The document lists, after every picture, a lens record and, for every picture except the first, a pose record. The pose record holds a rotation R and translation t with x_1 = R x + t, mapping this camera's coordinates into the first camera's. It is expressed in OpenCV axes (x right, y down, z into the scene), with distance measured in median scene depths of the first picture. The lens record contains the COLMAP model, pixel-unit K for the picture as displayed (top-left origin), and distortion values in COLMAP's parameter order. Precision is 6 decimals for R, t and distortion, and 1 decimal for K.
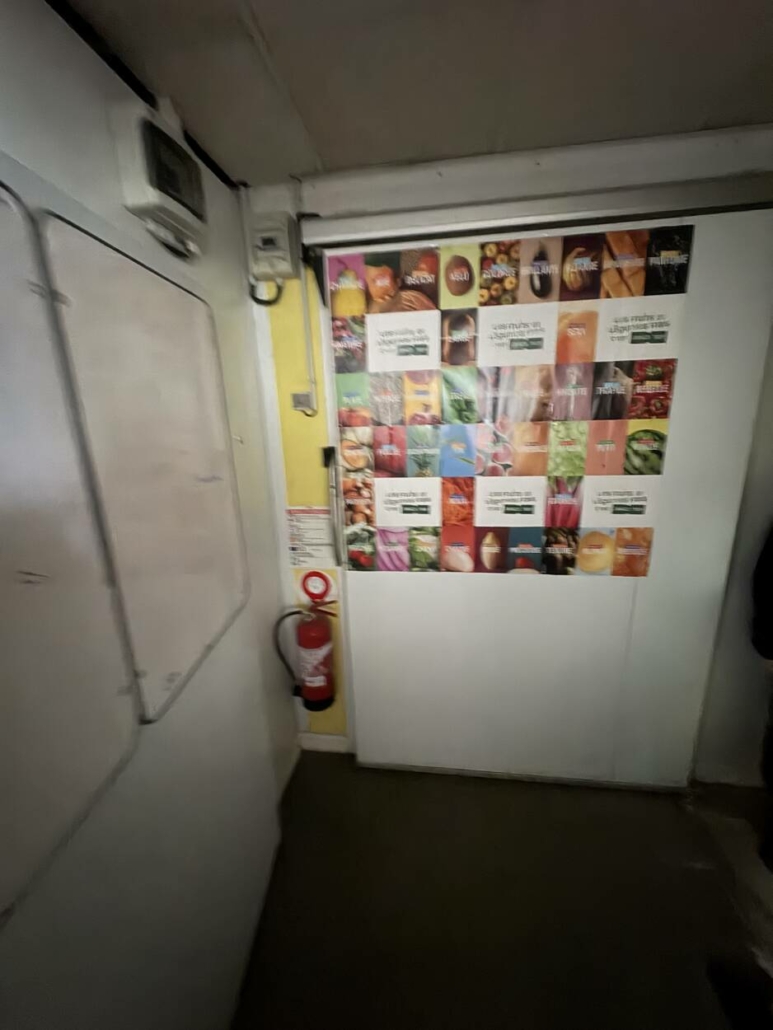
lens RADIAL K [[413.3, 0, 387.7], [0, 413.3, 515.5], [0, 0, 1]] dist [0.001587, -0.000094]
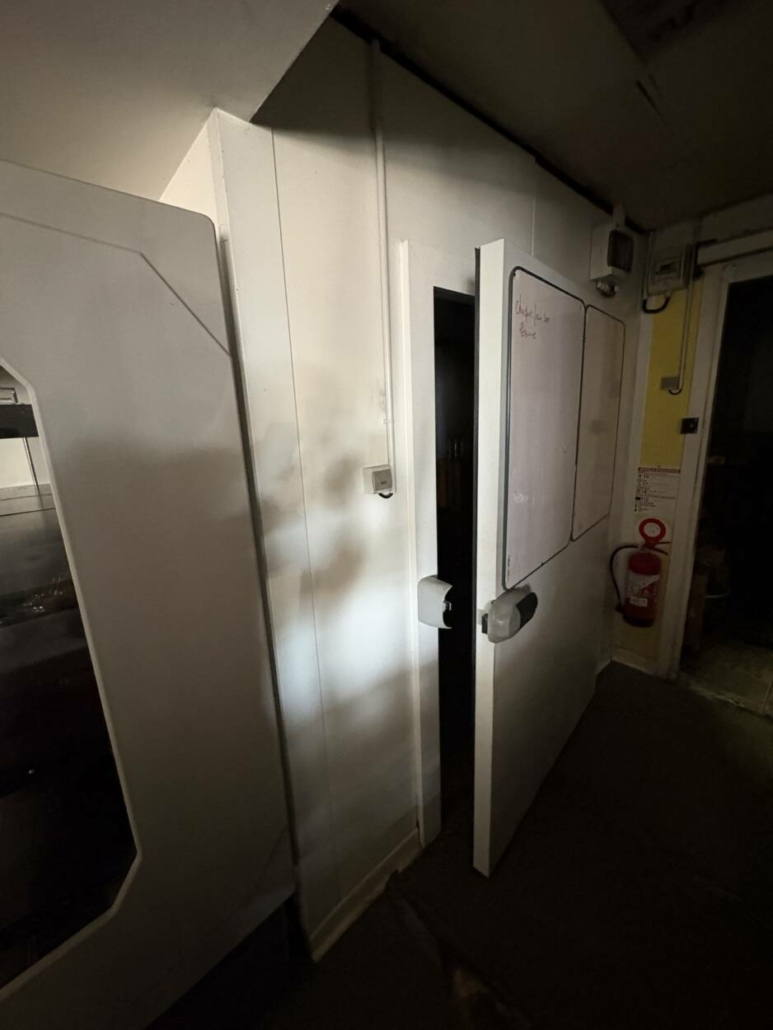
lens RADIAL K [[413.3, 0, 389.7], [0, 413.3, 513.2], [0, 0, 1]] dist [0.001587, -0.000094]
pose [[0.760071, 0.151556, -0.631920, 0.008320], [-0.142791, 0.987609, 0.065114, 0.161022], [0.633958, 0.040741, 0.772293, -0.518707]]
